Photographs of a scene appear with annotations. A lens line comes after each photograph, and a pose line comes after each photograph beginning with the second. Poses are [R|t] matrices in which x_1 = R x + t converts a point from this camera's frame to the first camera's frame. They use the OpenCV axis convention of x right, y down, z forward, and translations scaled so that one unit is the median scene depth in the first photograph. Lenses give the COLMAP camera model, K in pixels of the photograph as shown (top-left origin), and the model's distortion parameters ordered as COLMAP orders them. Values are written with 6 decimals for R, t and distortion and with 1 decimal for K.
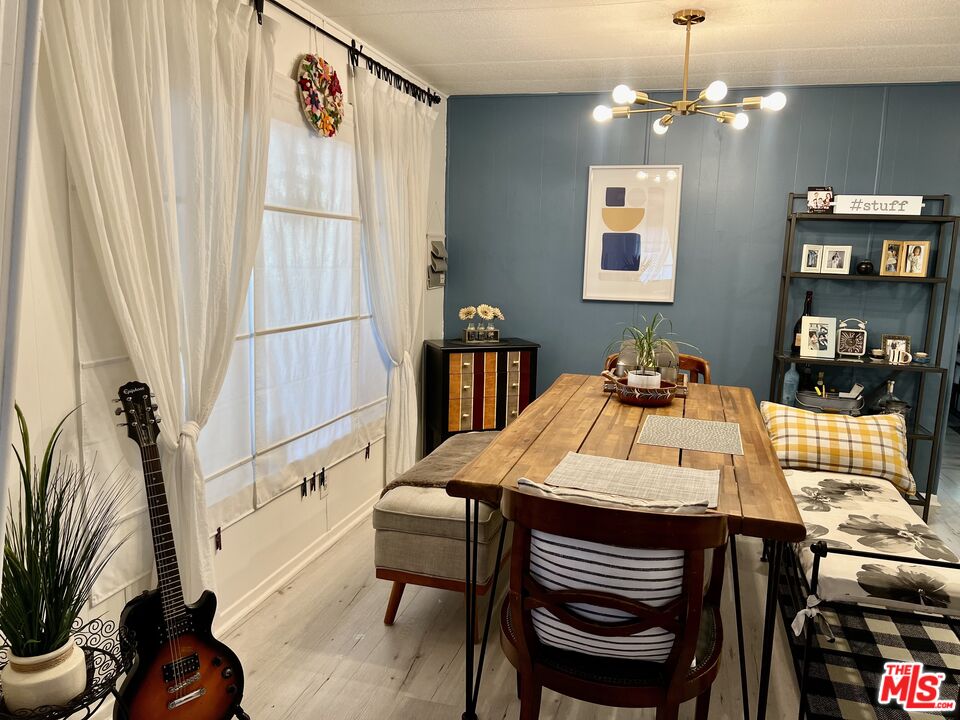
lens RADIAL K [[746.5, 0, 482.5], [0, 746.5, 376.0], [0, 0, 1]] dist [0.070216, 0.000079]
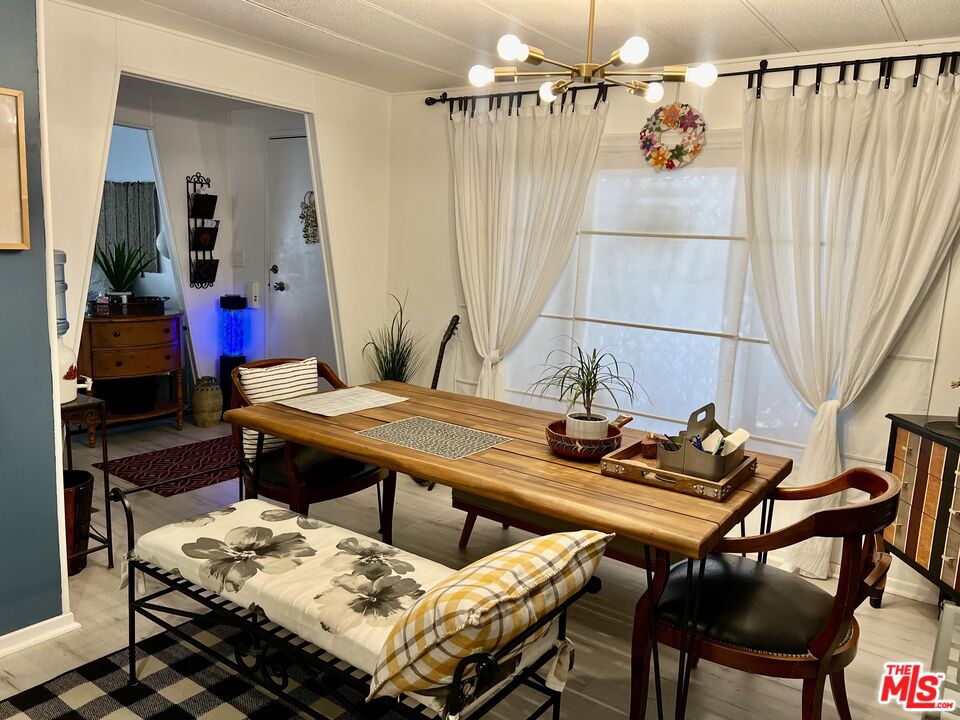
lens RADIAL K [[721.9, 0, 479.5], [0, 721.9, 368.6], [0, 0, 1]] dist [0.074009, -0.112397]
pose [[-0.359655, 0.108464, -0.926760, 1.145898], [-0.217267, 0.956186, 0.196224, -0.208623], [0.907438, 0.271927, -0.320332, 1.372905]]
